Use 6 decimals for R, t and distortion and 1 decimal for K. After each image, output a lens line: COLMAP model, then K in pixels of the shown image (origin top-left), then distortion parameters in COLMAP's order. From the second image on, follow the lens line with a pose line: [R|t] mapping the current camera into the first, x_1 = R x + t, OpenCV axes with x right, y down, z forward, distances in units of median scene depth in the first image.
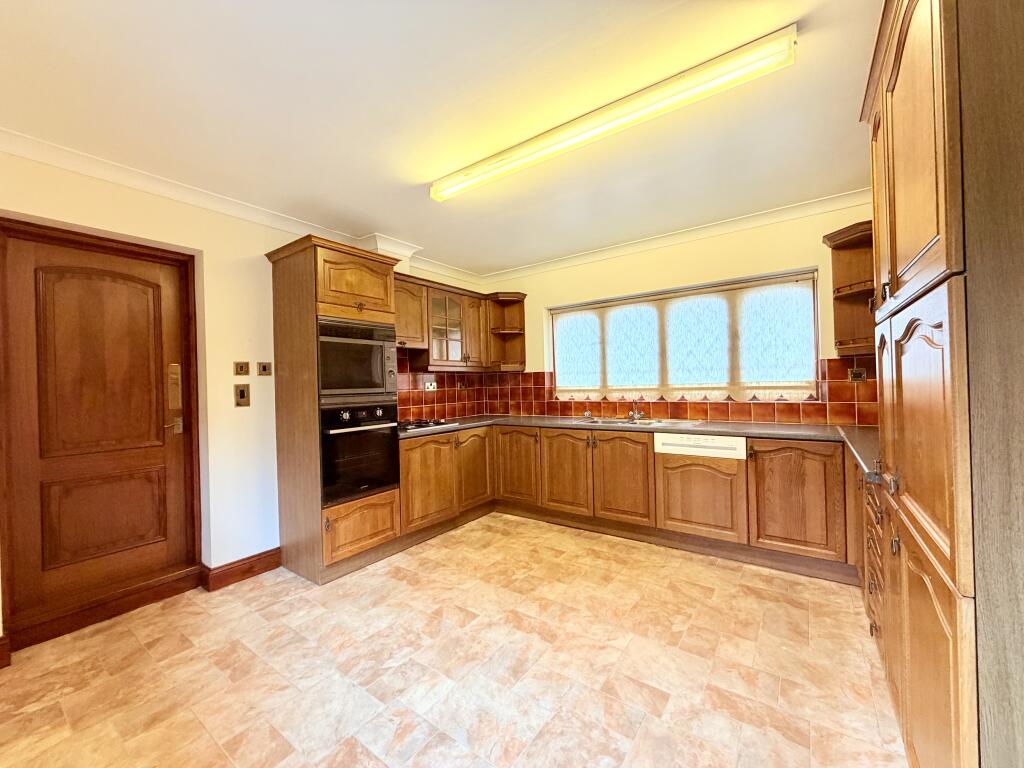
lens RADIAL K [[408.6, 0, 509.4], [0, 408.6, 383.8], [0, 0, 1]] dist [-0.000838, 0.000087]
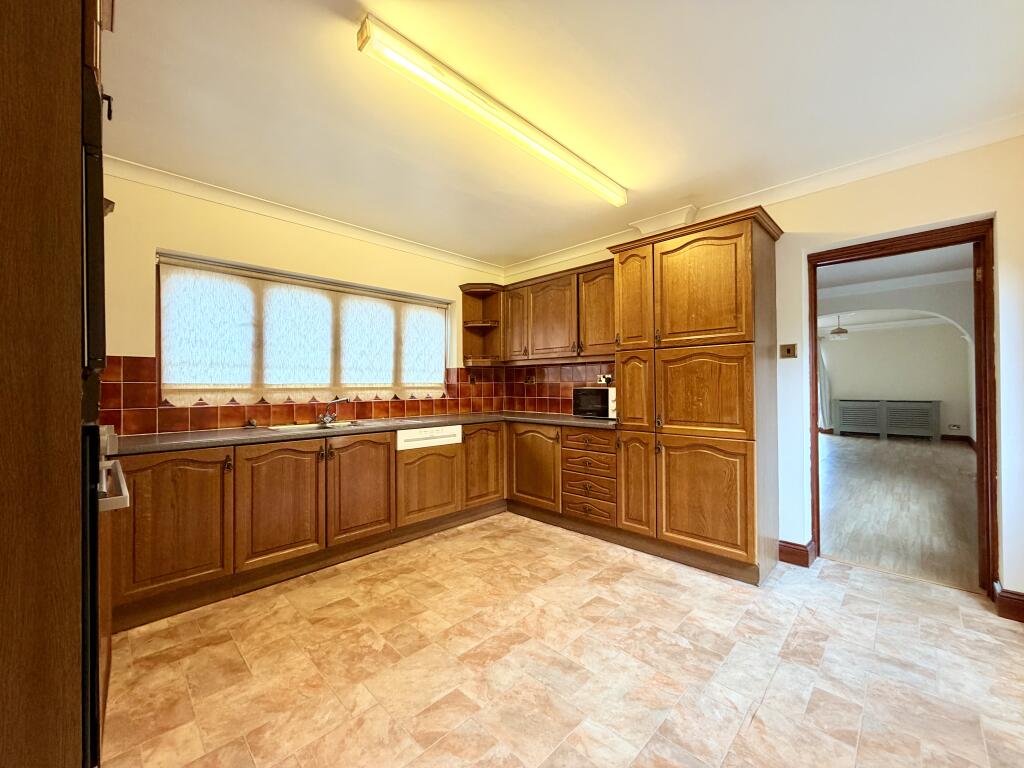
lens RADIAL K [[408.6, 0, 509.4], [0, 408.6, 383.8], [0, 0, 1]] dist [-0.000838, 0.000087]
pose [[0.150195, 0.029858, 0.988205, -0.576595], [0.001056, 0.999538, -0.030361, 0.036852], [-0.988656, 0.005604, 0.150094, 0.584169]]
